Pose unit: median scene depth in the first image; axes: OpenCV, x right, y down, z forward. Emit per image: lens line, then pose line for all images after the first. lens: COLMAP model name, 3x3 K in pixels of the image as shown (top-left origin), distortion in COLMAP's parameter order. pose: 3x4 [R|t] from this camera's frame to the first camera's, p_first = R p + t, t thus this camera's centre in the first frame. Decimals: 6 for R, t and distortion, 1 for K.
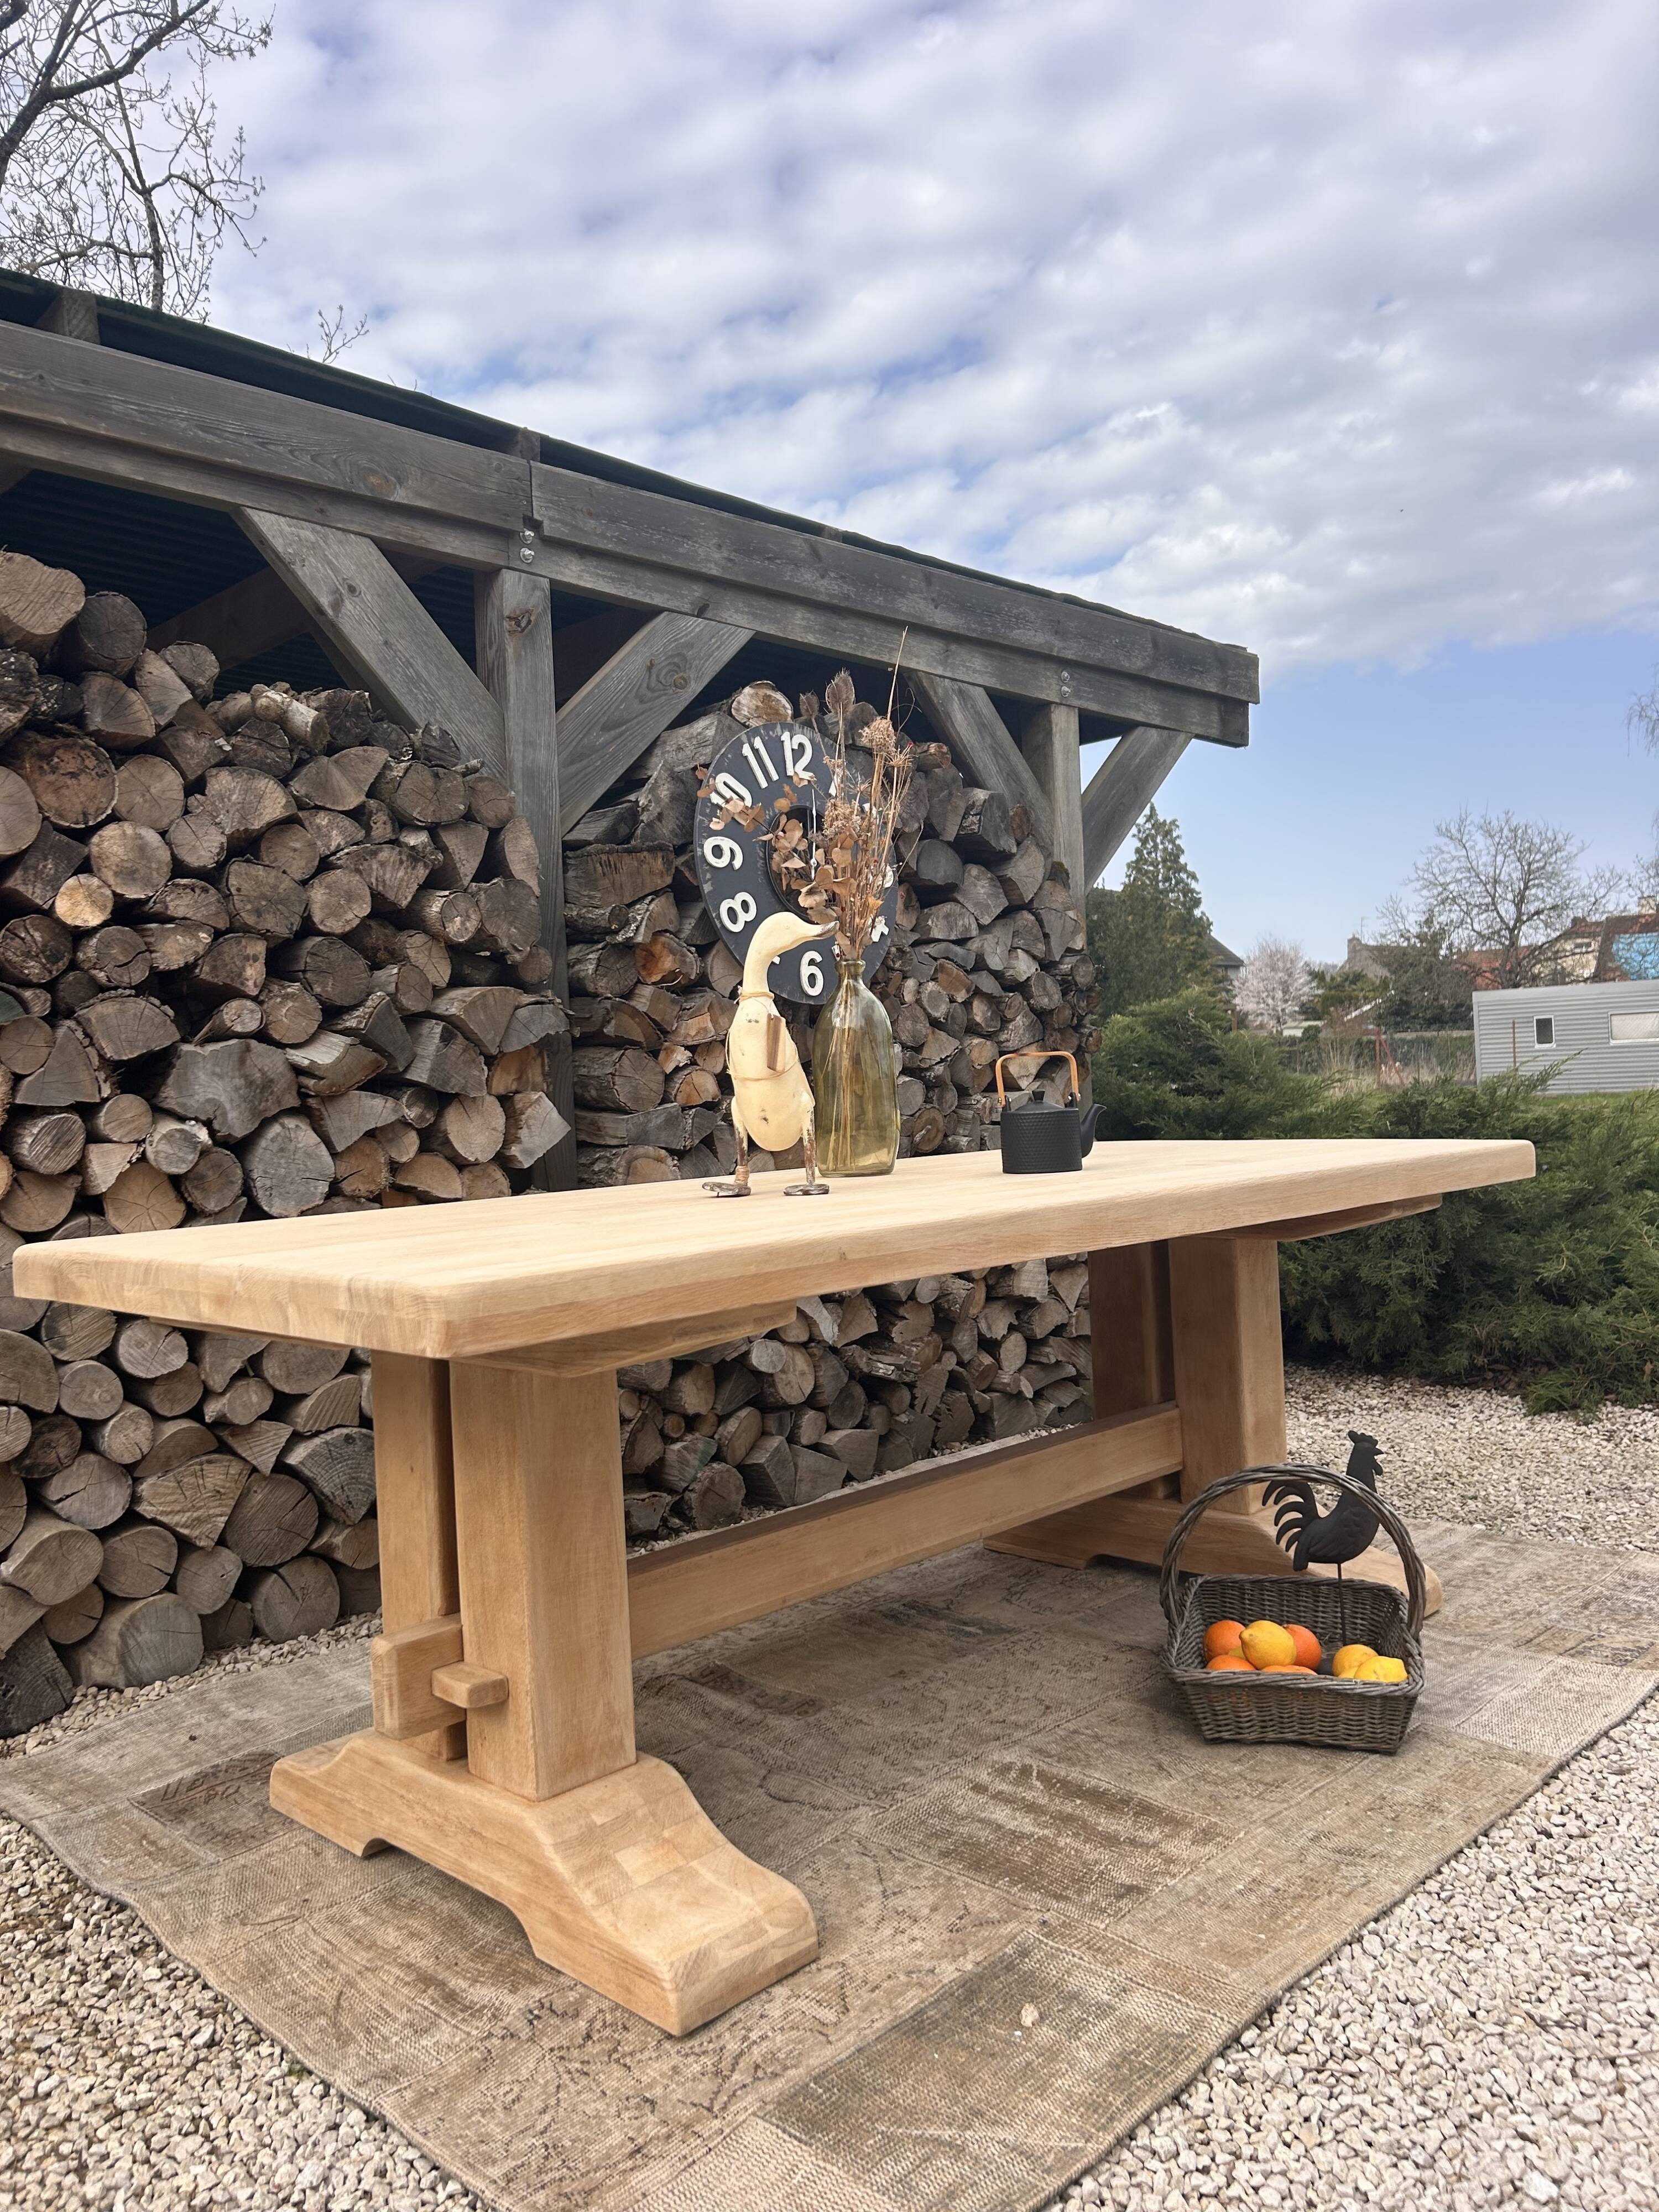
lens RADIAL K [[1668.7, 0, 831.8], [0, 1668.7, 1119.7], [0, 0, 1]] dist [0.054774, -0.061351]
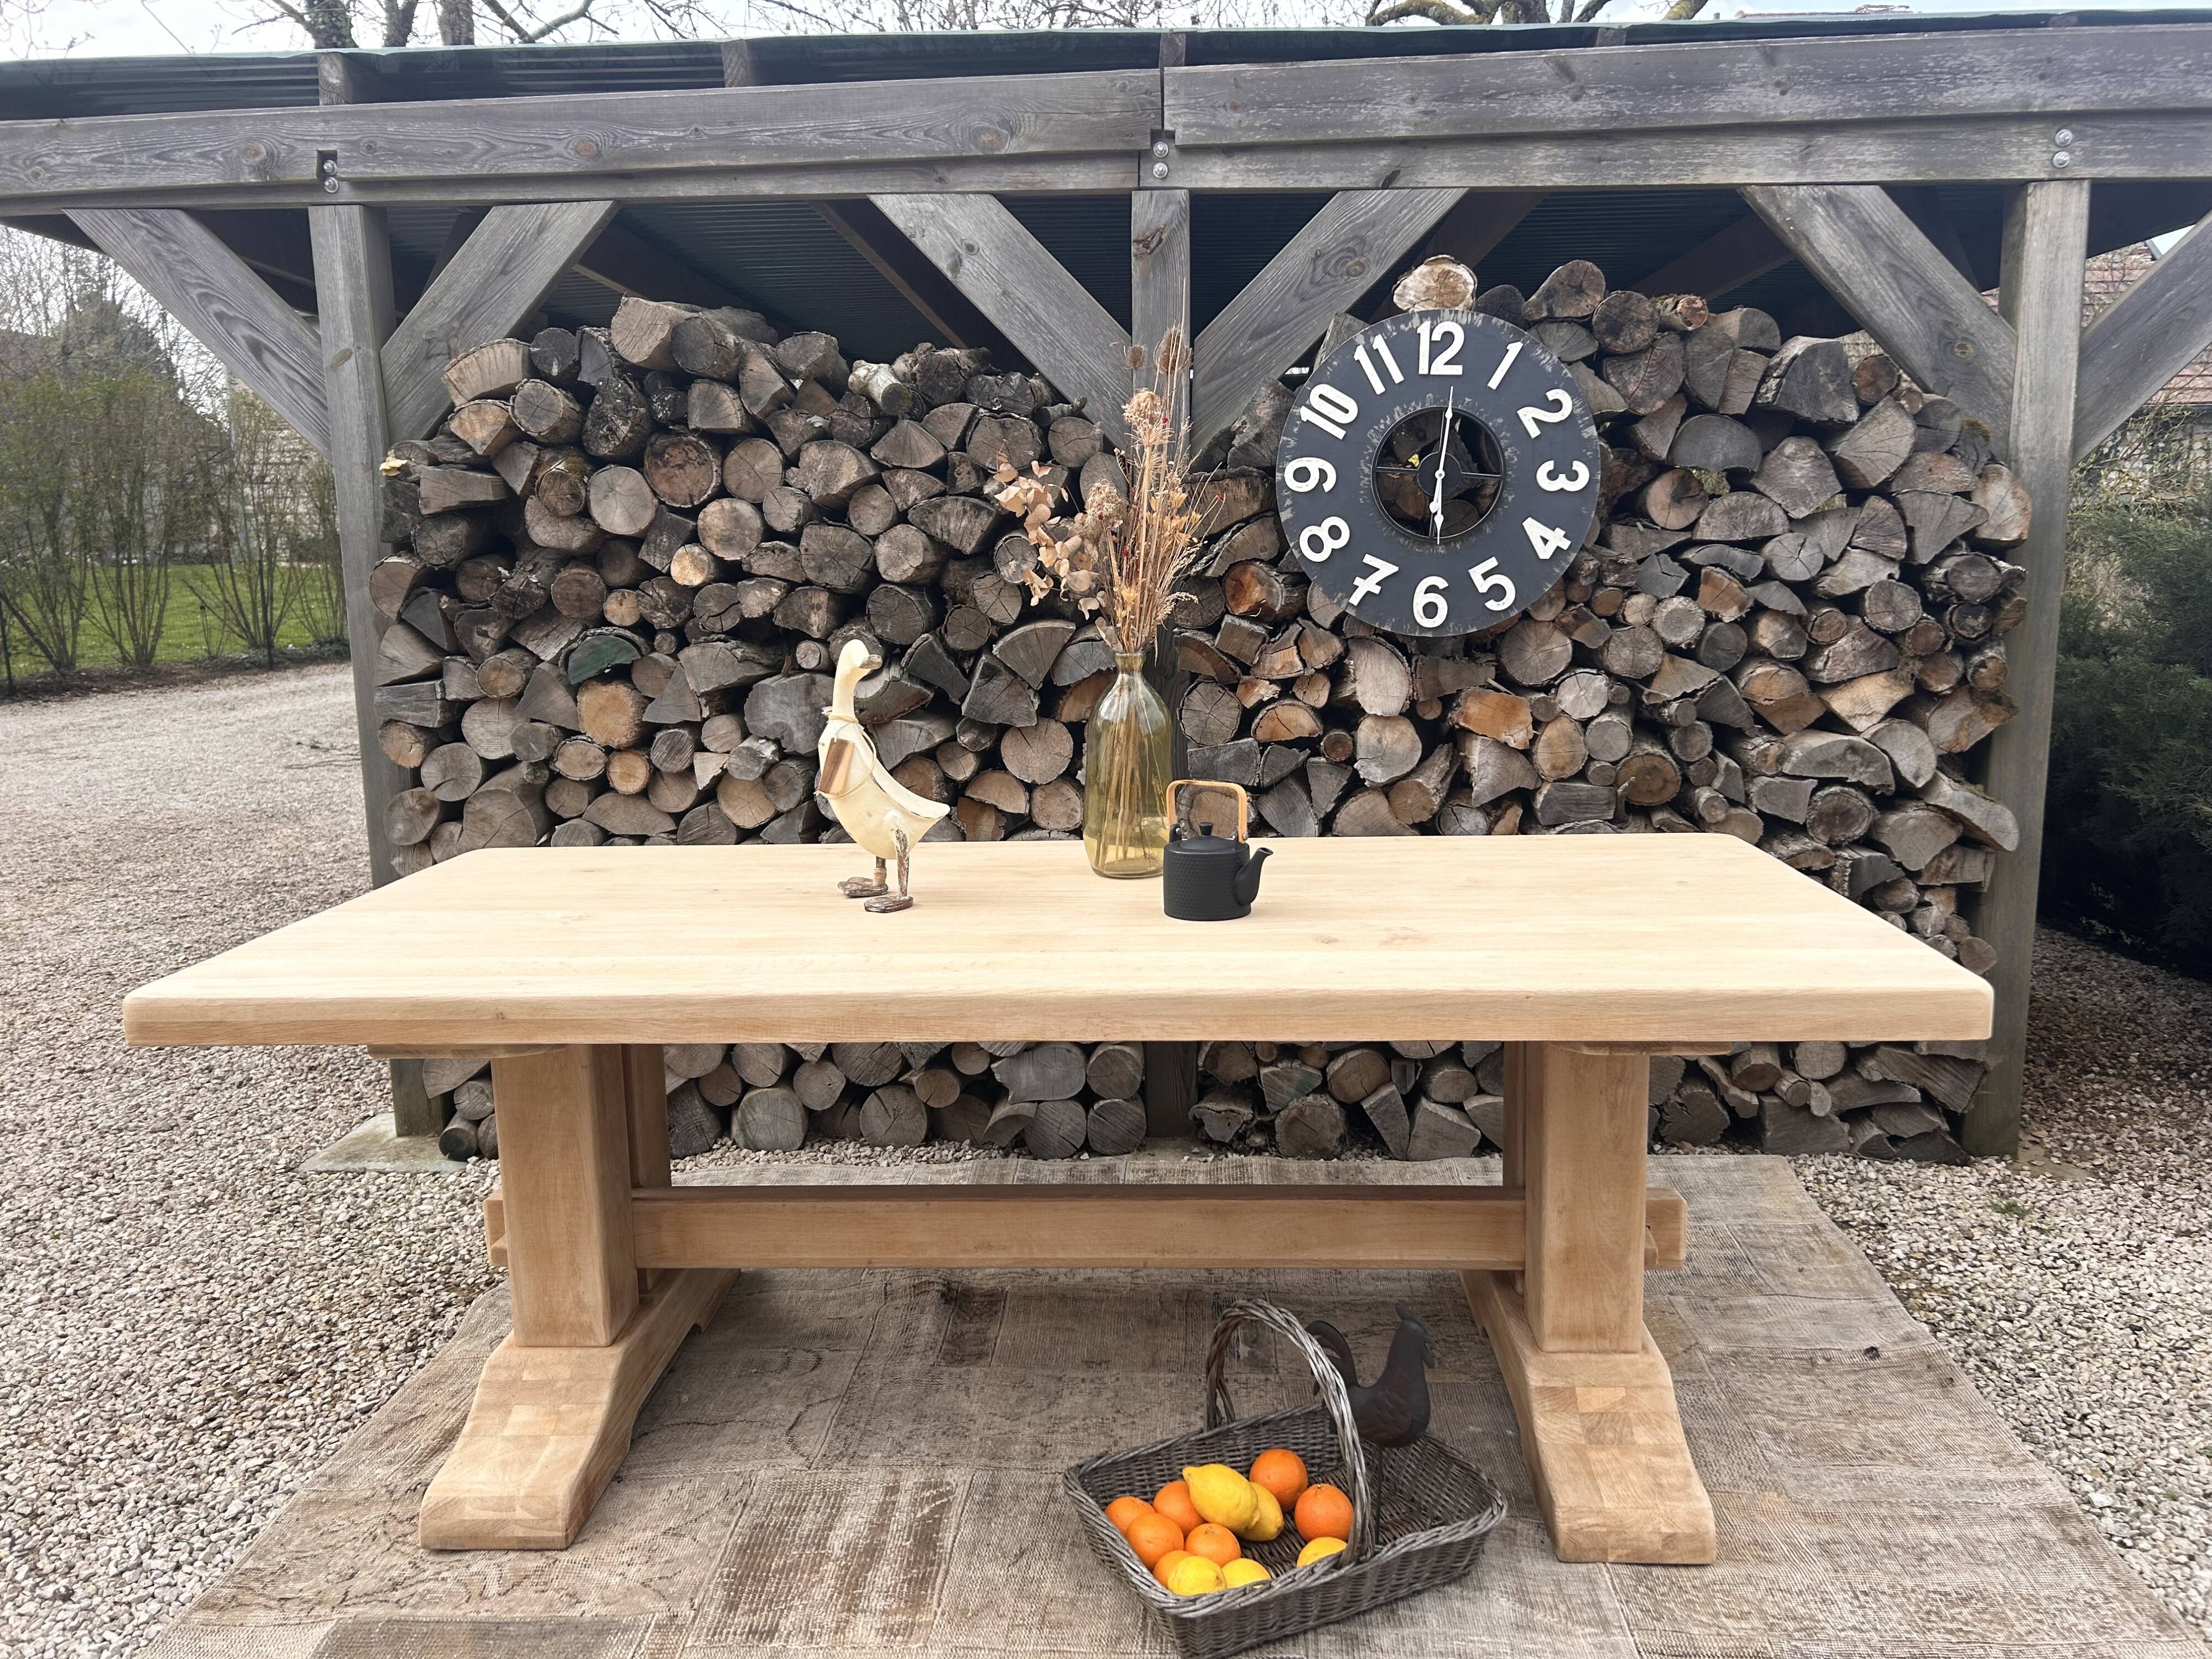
lens RADIAL K [[1678.6, 0, 1114.5], [0, 1678.6, 818.6], [0, 0, 1]] dist [0.085941, -0.115142]
pose [[0.665910, 0.152581, -0.730262, 0.710208], [-0.023955, 0.982730, 0.183488, -0.174844], [0.745647, -0.104693, 0.658065, 0.347088]]
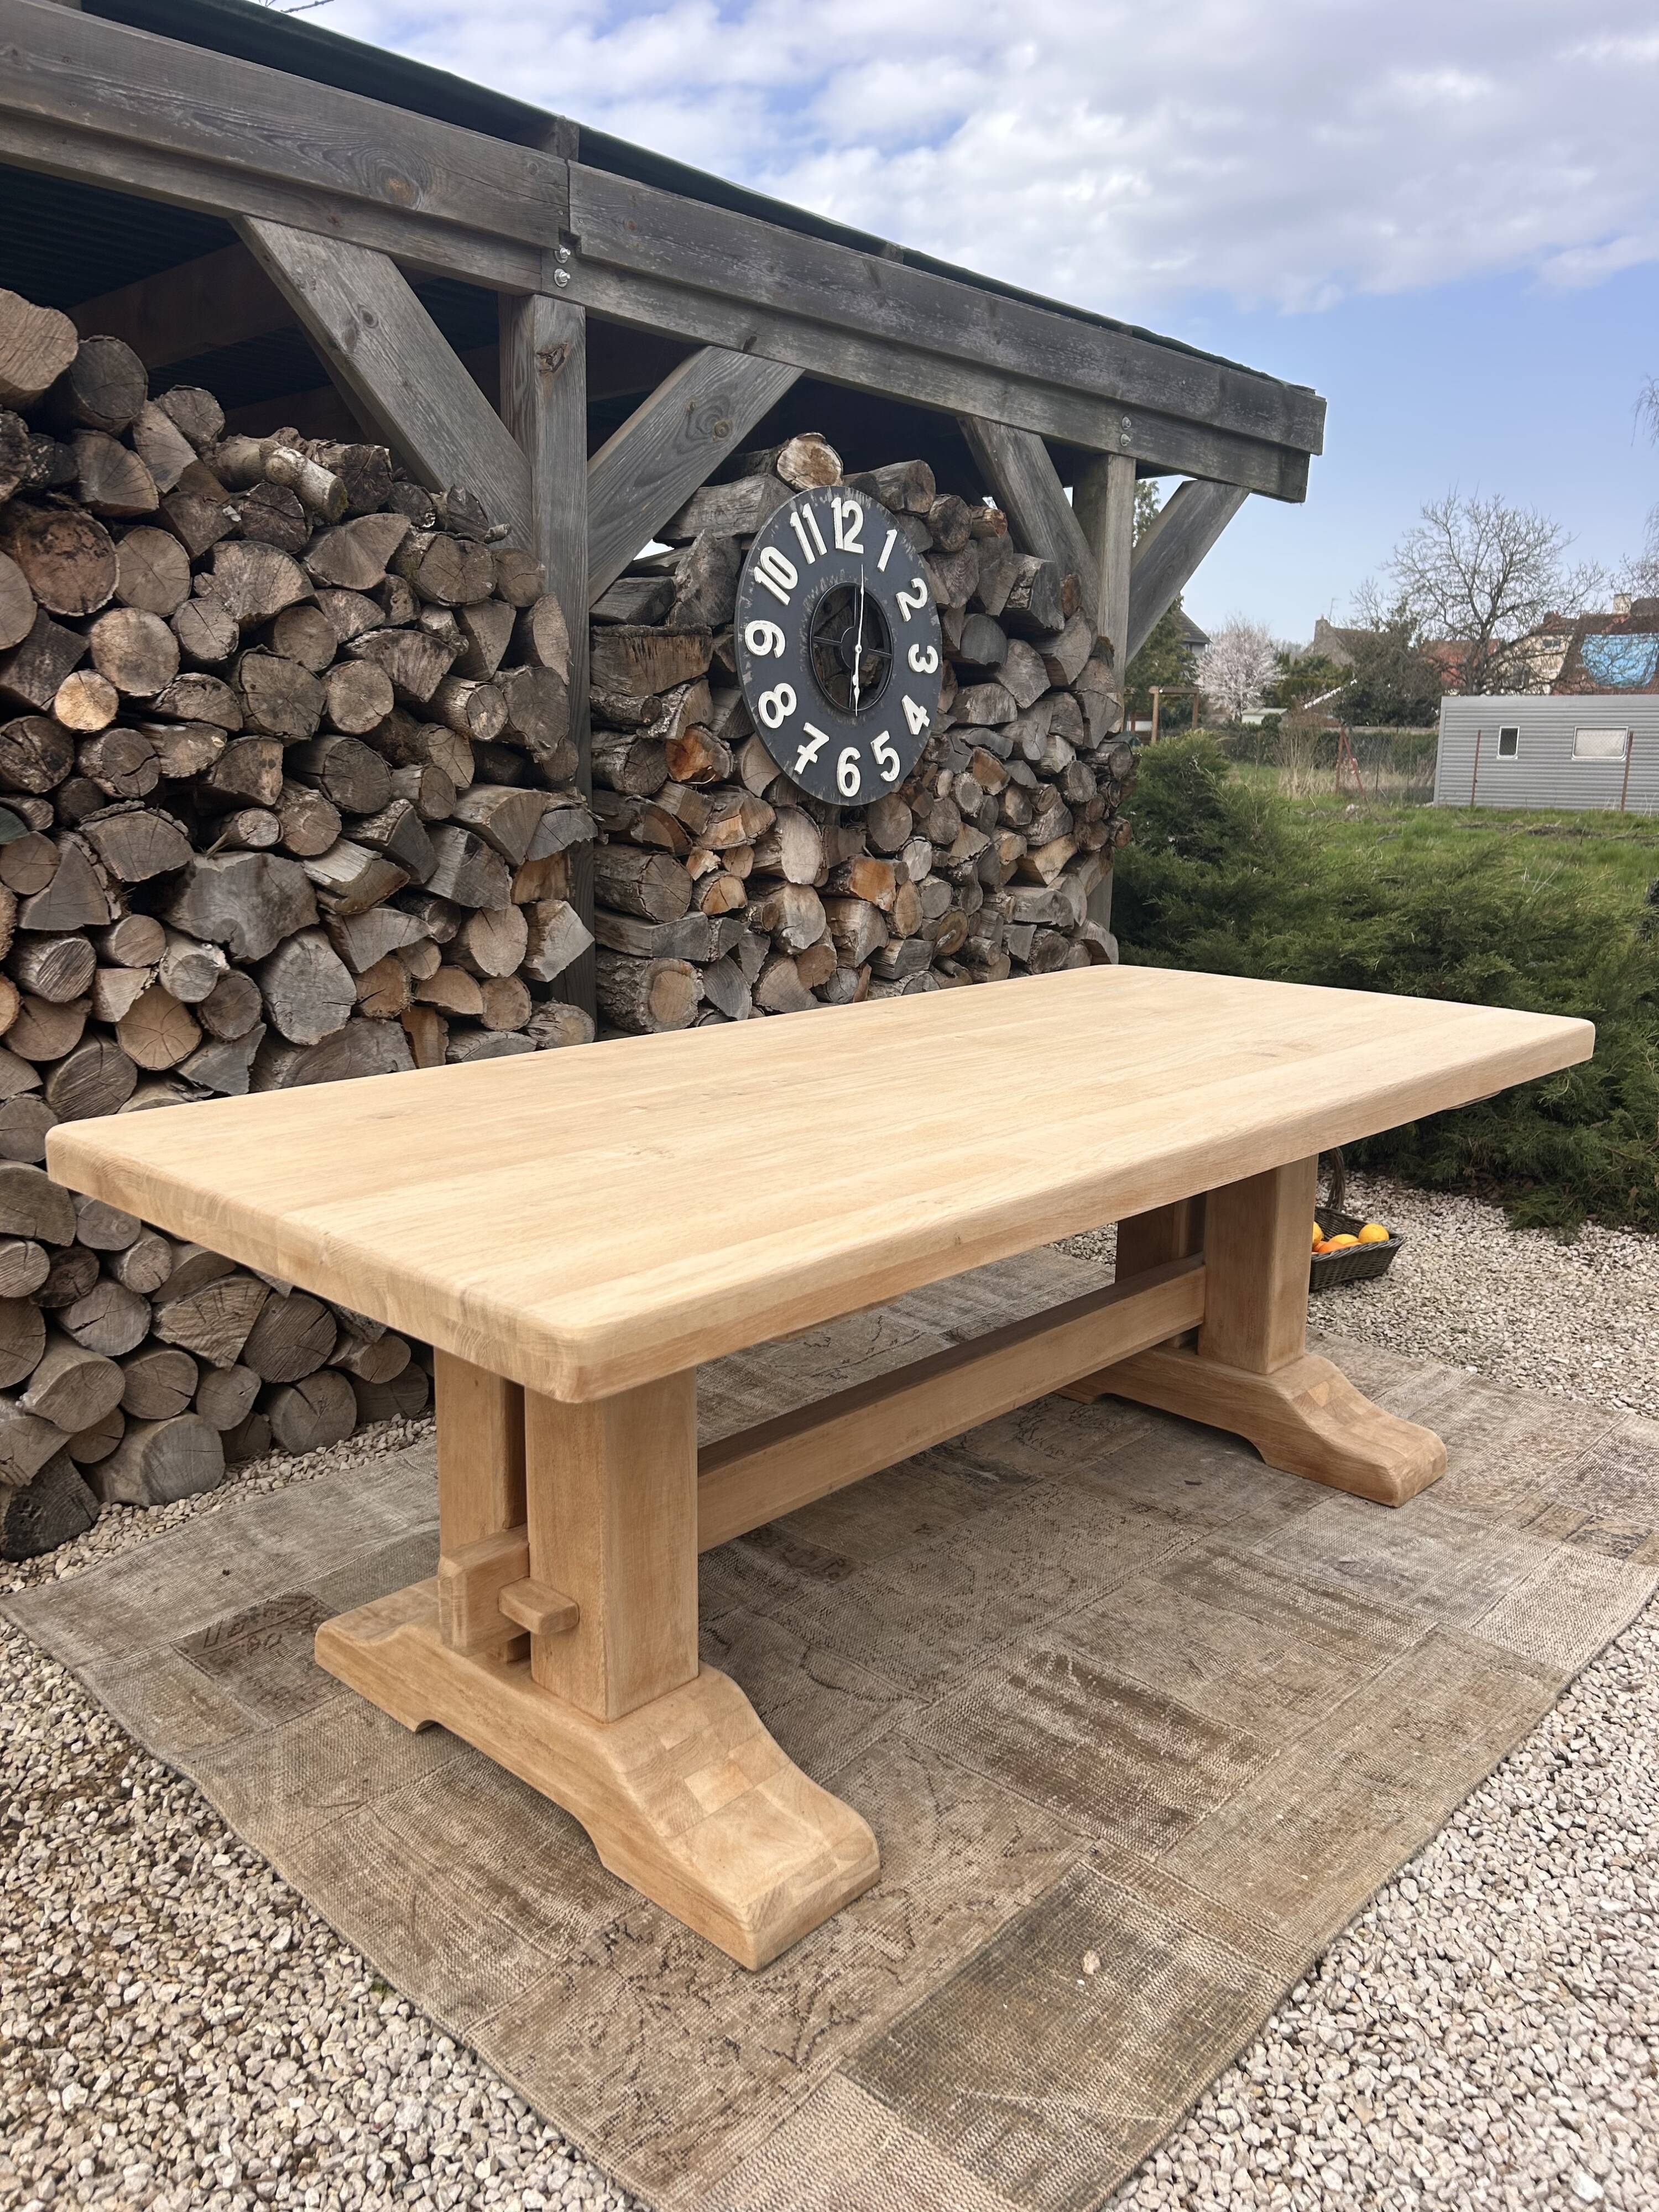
lens RADIAL K [[1666.4, 0, 832.3], [0, 1666.4, 1115.7], [0, 0, 1]] dist [0.045646, -0.046540]
pose [[0.997695, 0.050493, 0.045341, -0.070089], [-0.058489, 0.978620, 0.197185, -0.107168], [-0.034415, -0.199382, 0.979317, 0.055047]]
